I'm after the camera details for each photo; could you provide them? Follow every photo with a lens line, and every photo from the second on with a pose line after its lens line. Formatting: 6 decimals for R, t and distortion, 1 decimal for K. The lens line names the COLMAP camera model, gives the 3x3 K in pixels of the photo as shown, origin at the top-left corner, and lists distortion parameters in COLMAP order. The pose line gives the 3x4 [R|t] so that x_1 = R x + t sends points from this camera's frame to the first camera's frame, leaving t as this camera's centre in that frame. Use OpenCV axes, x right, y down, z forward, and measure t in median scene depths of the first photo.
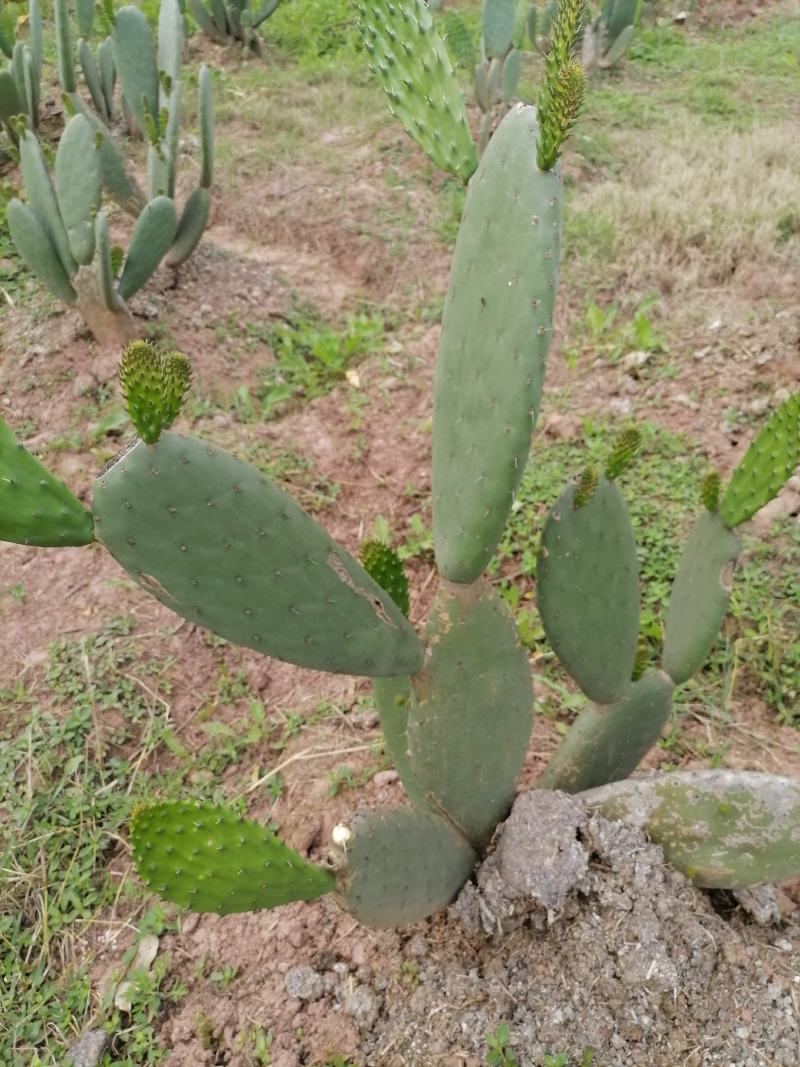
lens RADIAL K [[816.9, 0, 404.9], [0, 816.9, 531.9], [0, 0, 1]] dist [0.024055, -0.012017]
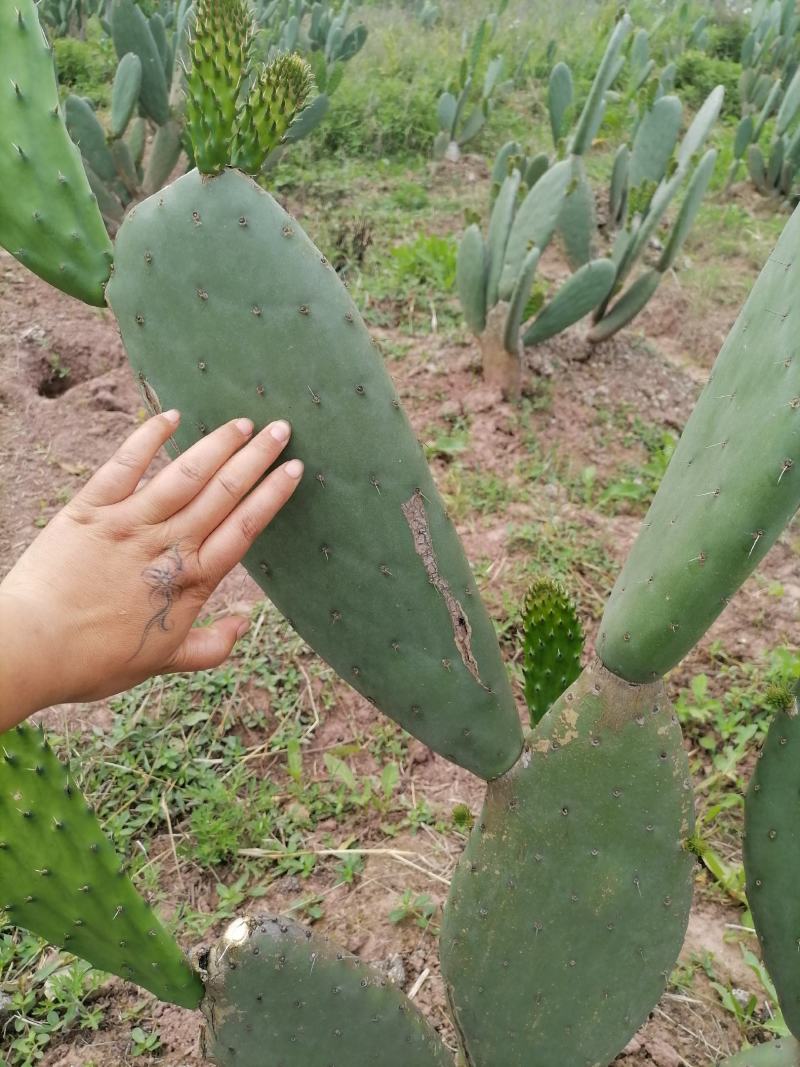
lens RADIAL K [[816.9, 0, 404.9], [0, 816.9, 531.9], [0, 0, 1]] dist [0.024055, -0.012017]
pose [[0.802440, 0.401712, -0.441268, 0.087770], [-0.470262, 0.880921, -0.053210, 0.040891], [0.367347, 0.250210, 0.895796, 0.216083]]
